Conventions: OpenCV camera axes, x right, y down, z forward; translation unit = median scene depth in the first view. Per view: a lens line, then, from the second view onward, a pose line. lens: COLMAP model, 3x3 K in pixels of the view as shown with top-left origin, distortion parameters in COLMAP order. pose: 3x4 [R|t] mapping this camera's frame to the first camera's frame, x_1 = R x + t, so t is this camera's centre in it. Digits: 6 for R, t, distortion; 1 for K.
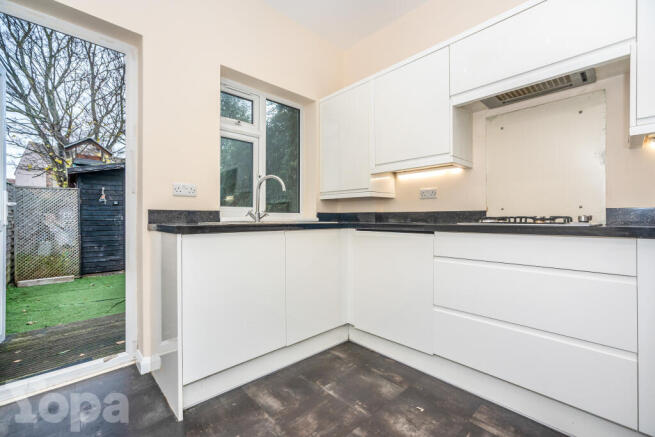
lens RADIAL K [[279.9, 0, 326.2], [0, 279.9, 216.4], [0, 0, 1]] dist [0.001675, 0.000591]
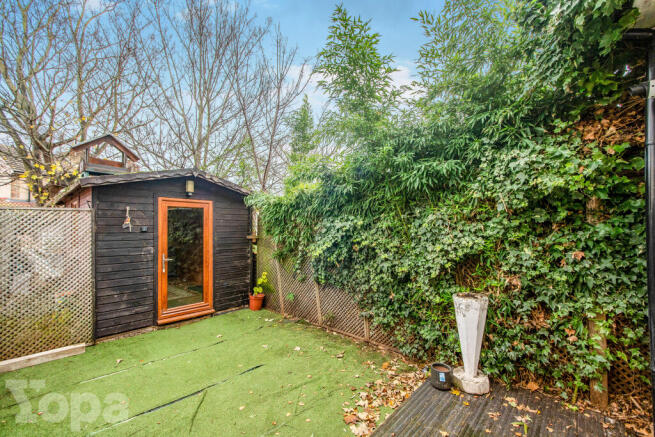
lens RADIAL K [[279.9, 0, 328.5], [0, 279.9, 222.4], [0, 0, 1]] dist [0.001675, 0.000591]
pose [[0.996757, 0.007982, 0.080079, -0.363165], [-0.006576, 0.999820, -0.017798, -0.056974], [-0.080206, 0.017213, 0.996630, 0.281038]]
